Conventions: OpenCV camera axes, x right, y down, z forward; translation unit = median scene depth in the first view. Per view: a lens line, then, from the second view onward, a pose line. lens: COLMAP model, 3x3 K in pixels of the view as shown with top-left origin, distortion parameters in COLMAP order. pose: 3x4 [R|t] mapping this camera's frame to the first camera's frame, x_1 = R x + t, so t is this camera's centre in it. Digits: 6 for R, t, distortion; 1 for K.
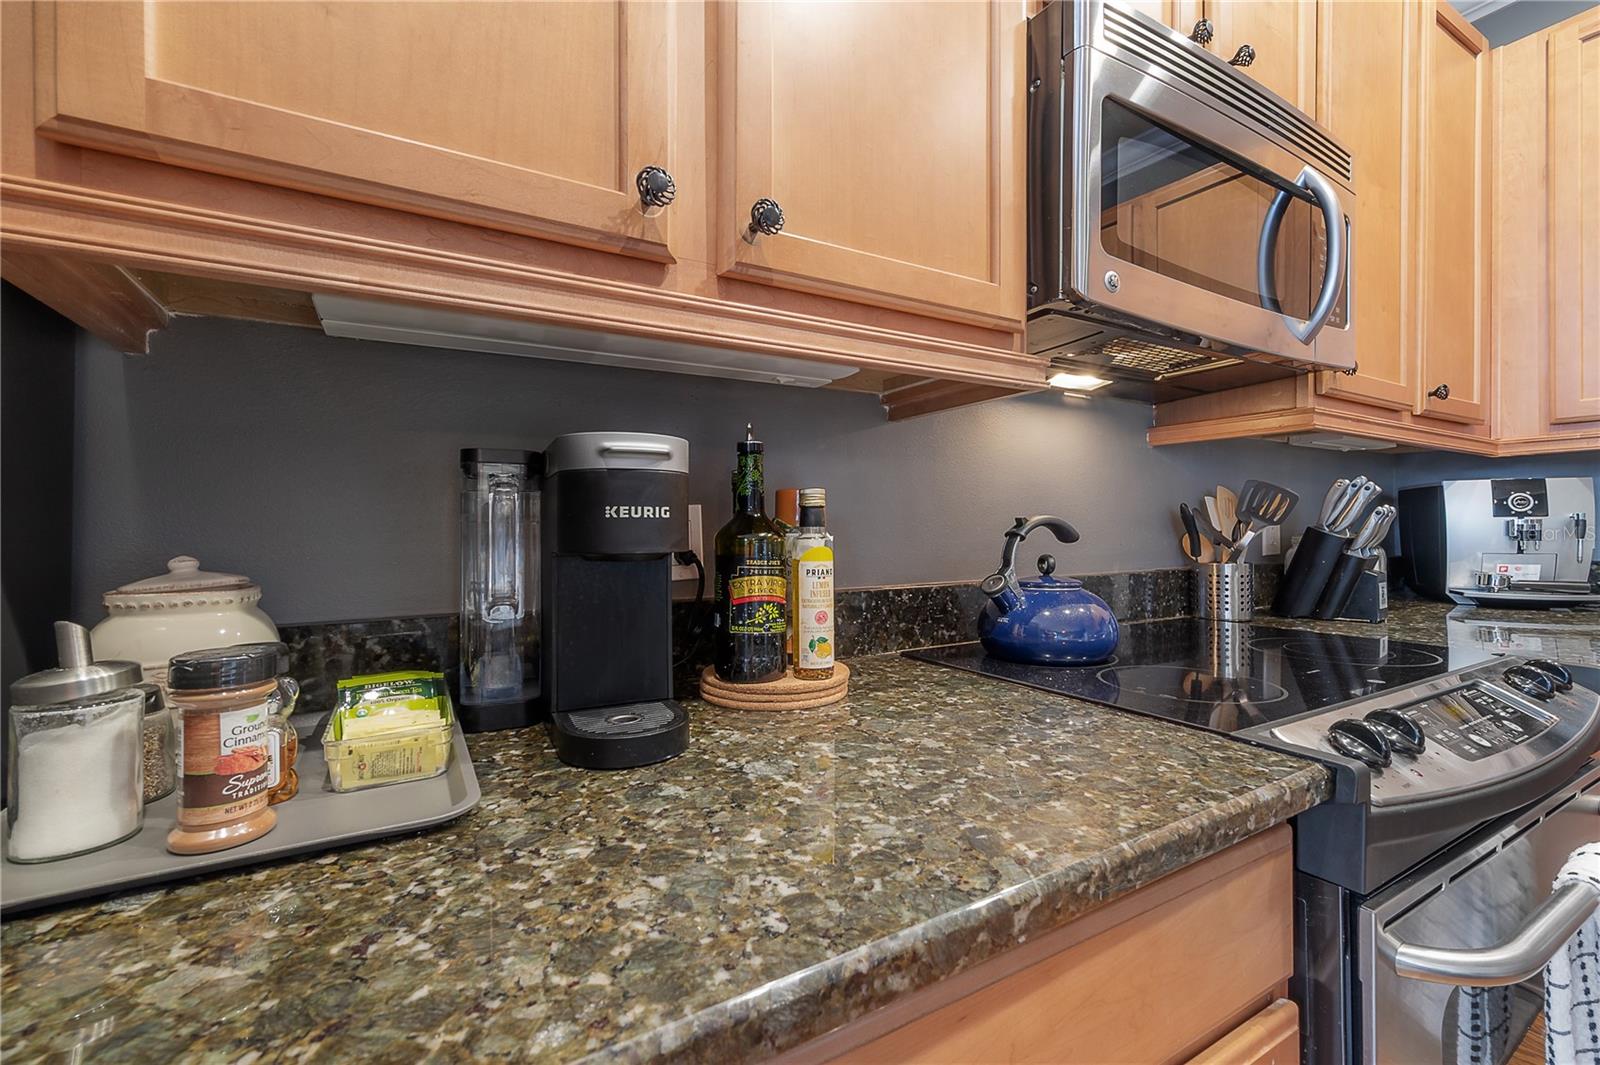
lens RADIAL K [[626.2, 0, 794.0], [0, 626.2, 528.9], [0, 0, 1]] dist [-0.001196, -0.000171]
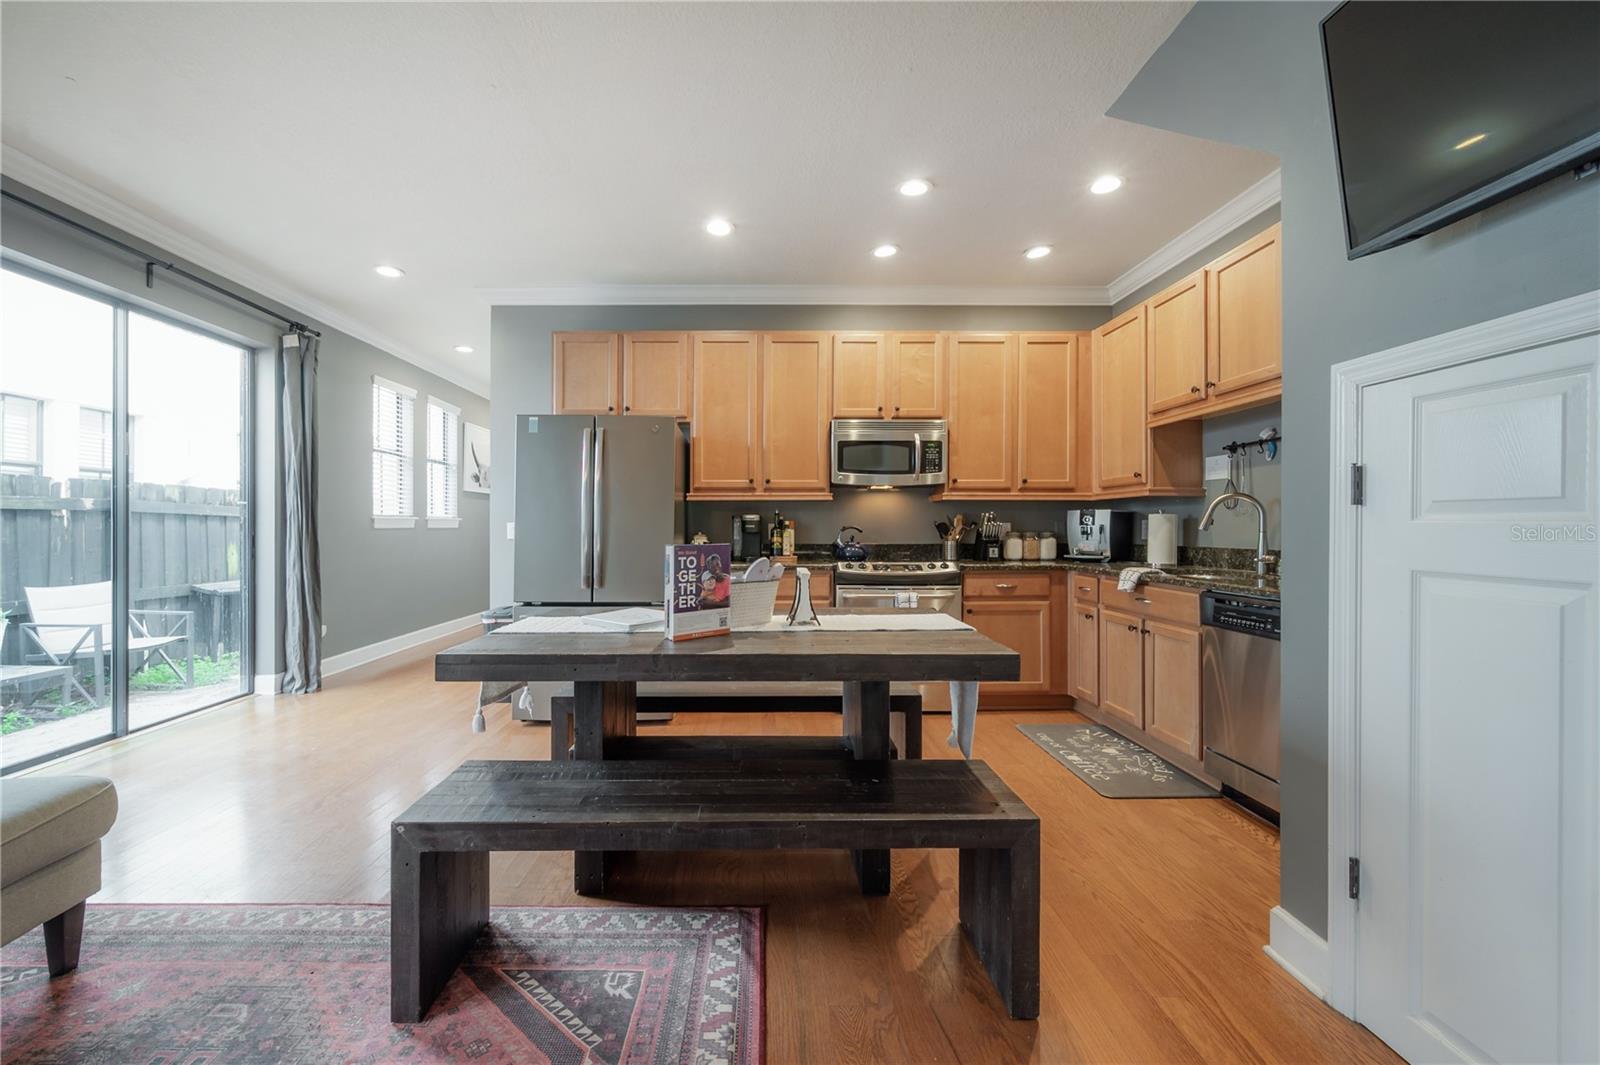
lens RADIAL K [[651.4, 0, 769.1], [0, 651.4, 524.4], [0, 0, 1]] dist [-0.003032, -0.000116]
pose [[0.849475, 0.001609, -0.527627, 1.472485], [-0.005724, 0.999965, -0.006165, -0.000954], [0.527598, 0.008257, 0.849454, -1.871334]]
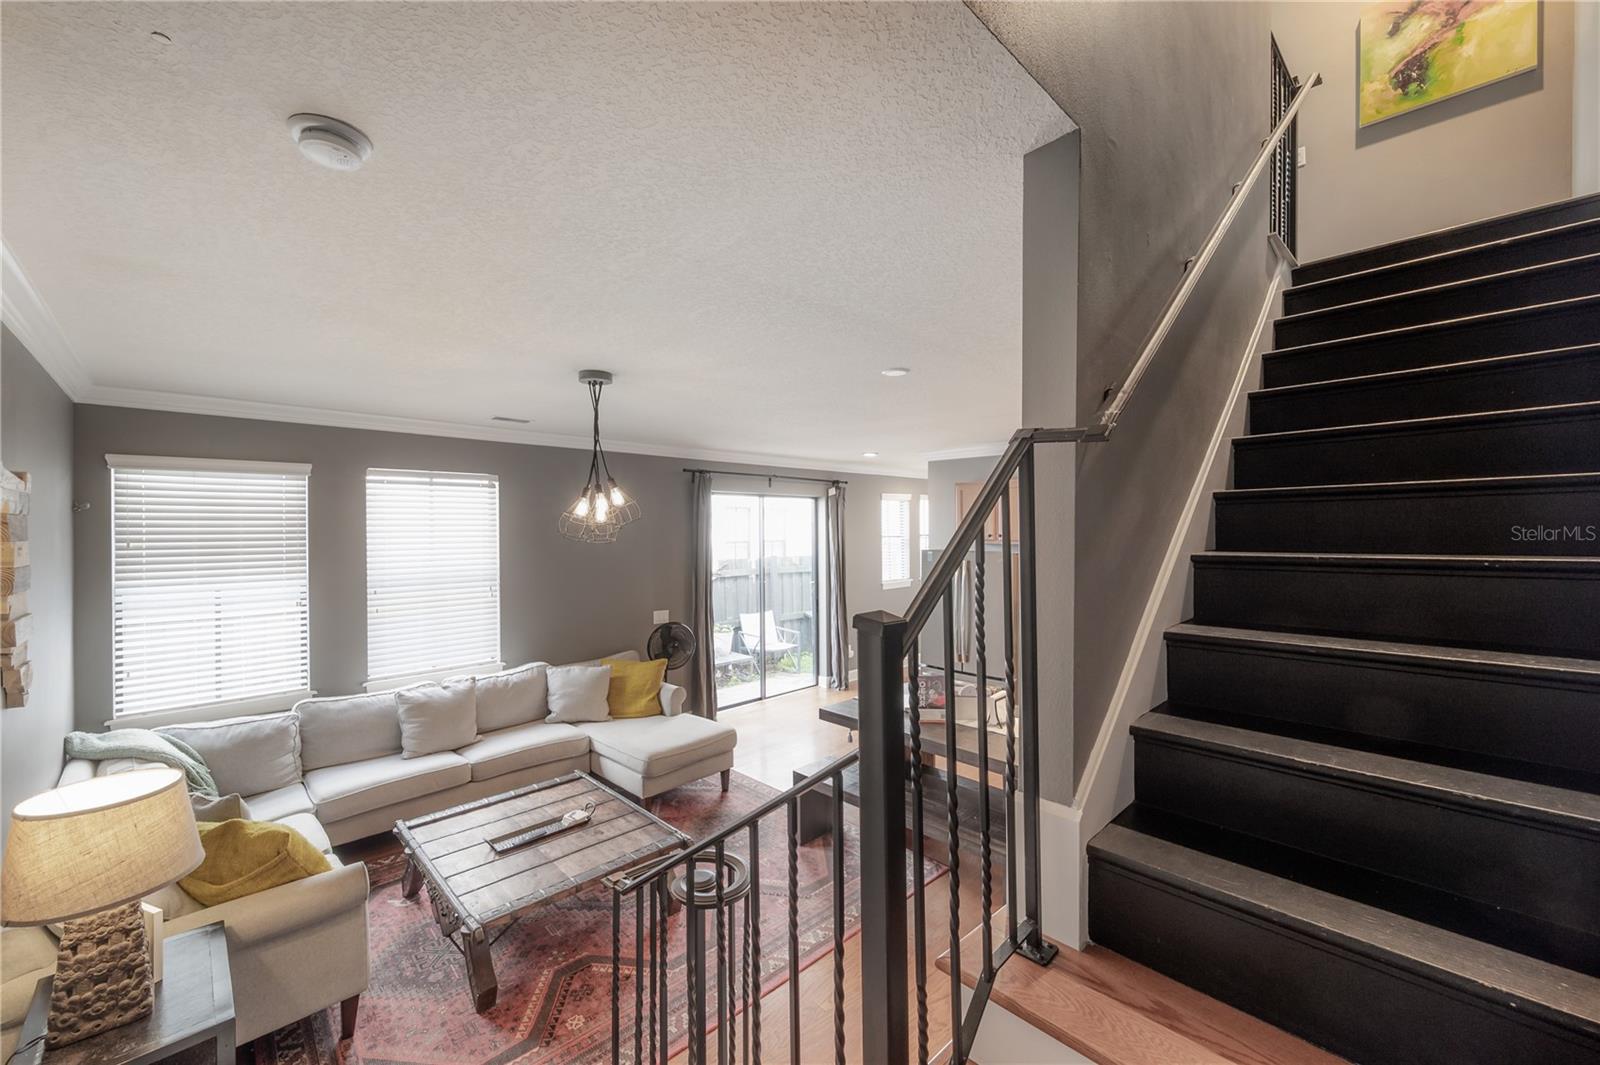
lens RADIAL K [[626.2, 0, 794.0], [0, 626.2, 528.9], [0, 0, 1]] dist [-0.001196, -0.000171]
pose [[0.209431, 0.000755, -0.977823, 2.933879], [-0.000133, 1.000000, 0.000743, -0.527783], [0.977823, -0.000026, 0.209431, -1.881983]]
